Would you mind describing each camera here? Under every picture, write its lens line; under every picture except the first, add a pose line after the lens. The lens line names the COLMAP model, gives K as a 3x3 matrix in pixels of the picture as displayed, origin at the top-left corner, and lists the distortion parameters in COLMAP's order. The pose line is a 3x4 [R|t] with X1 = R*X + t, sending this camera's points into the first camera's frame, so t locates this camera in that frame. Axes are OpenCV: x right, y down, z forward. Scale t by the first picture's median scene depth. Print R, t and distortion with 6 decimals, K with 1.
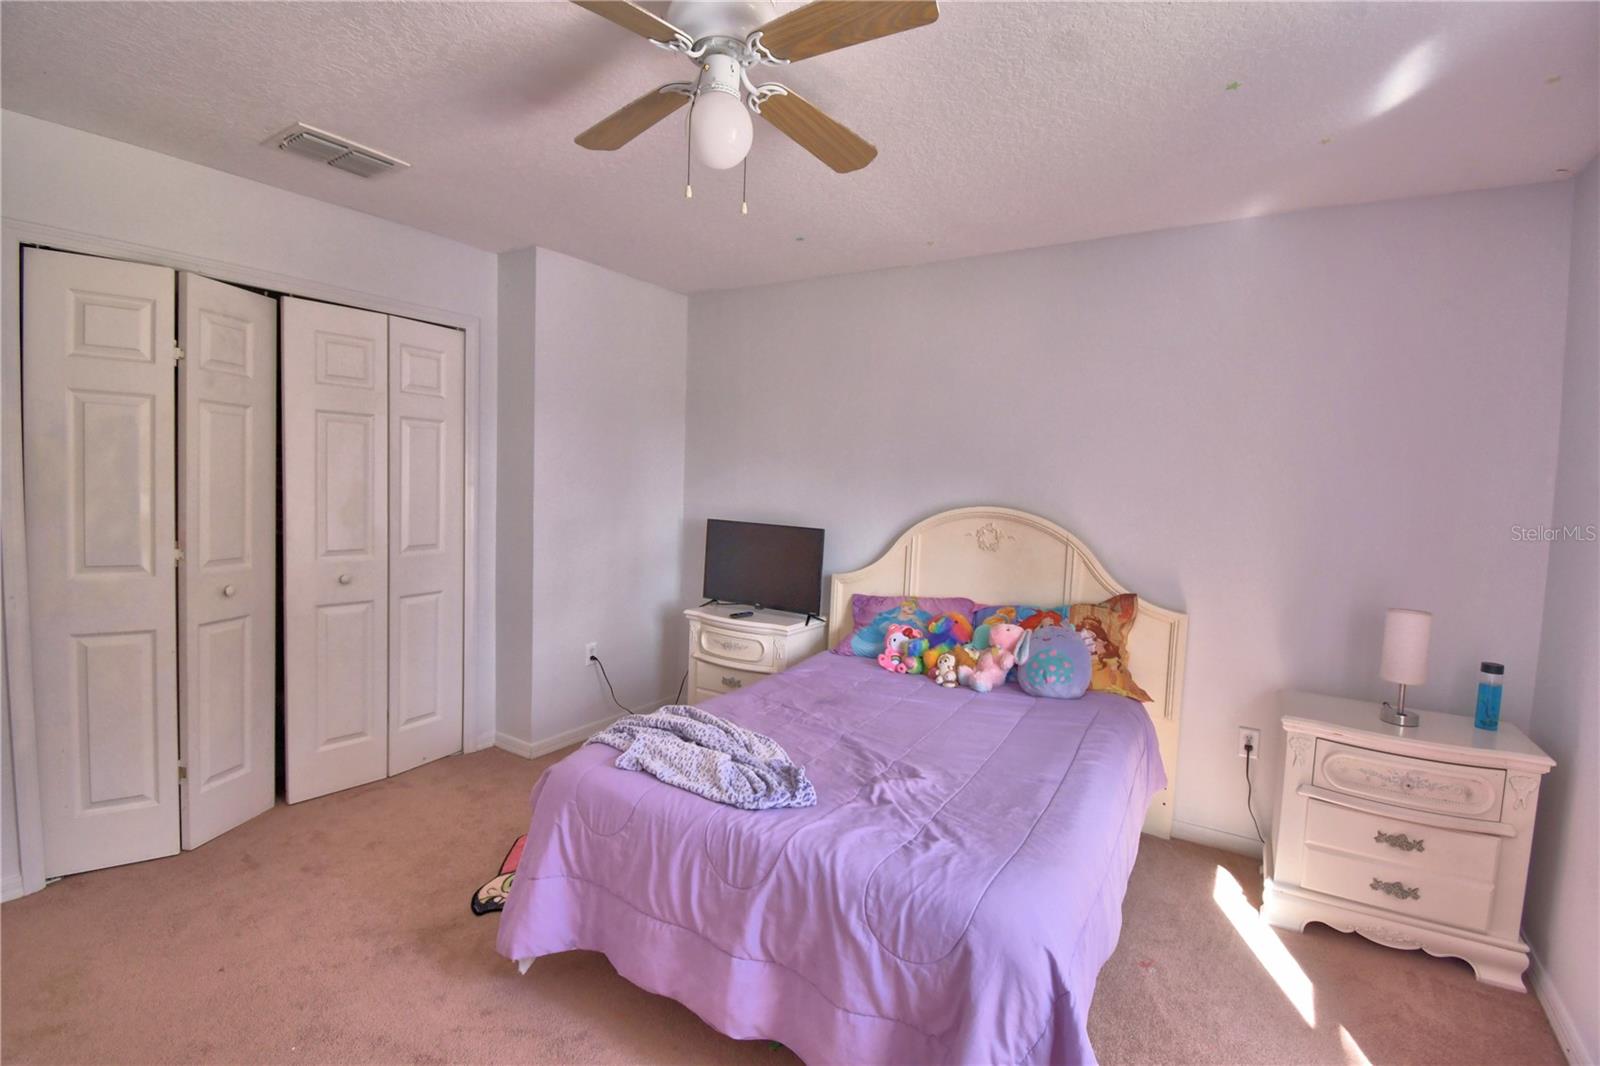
lens RADIAL K [[729.8, 0, 800.0], [0, 729.8, 533.0], [0, 0, 1]] dist [0.024139, -0.028827]
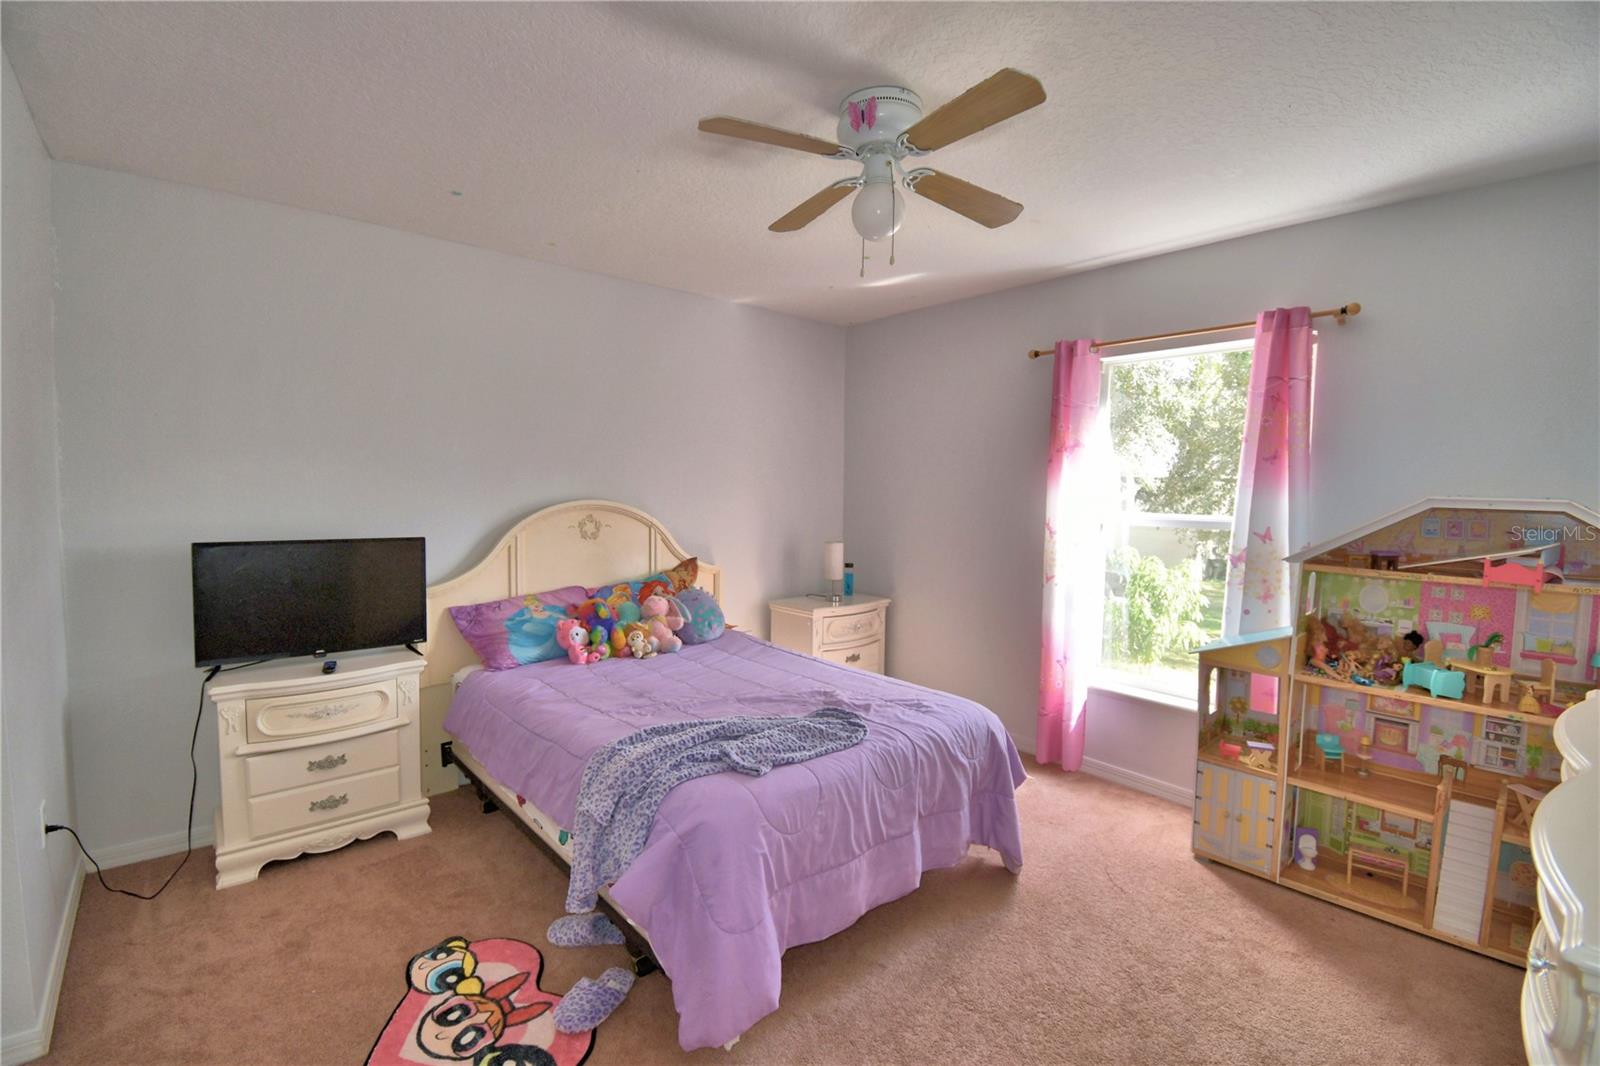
lens RADIAL K [[705.7, 0, 786.2], [0, 705.7, 530.0], [0, 0, 1]] dist [0.018663, -0.025360]
pose [[0.293238, -0.091494, 0.951651, -0.977335], [0.067325, 0.994915, 0.074908, -0.072401], [-0.953666, 0.042104, 0.297907, 0.576802]]
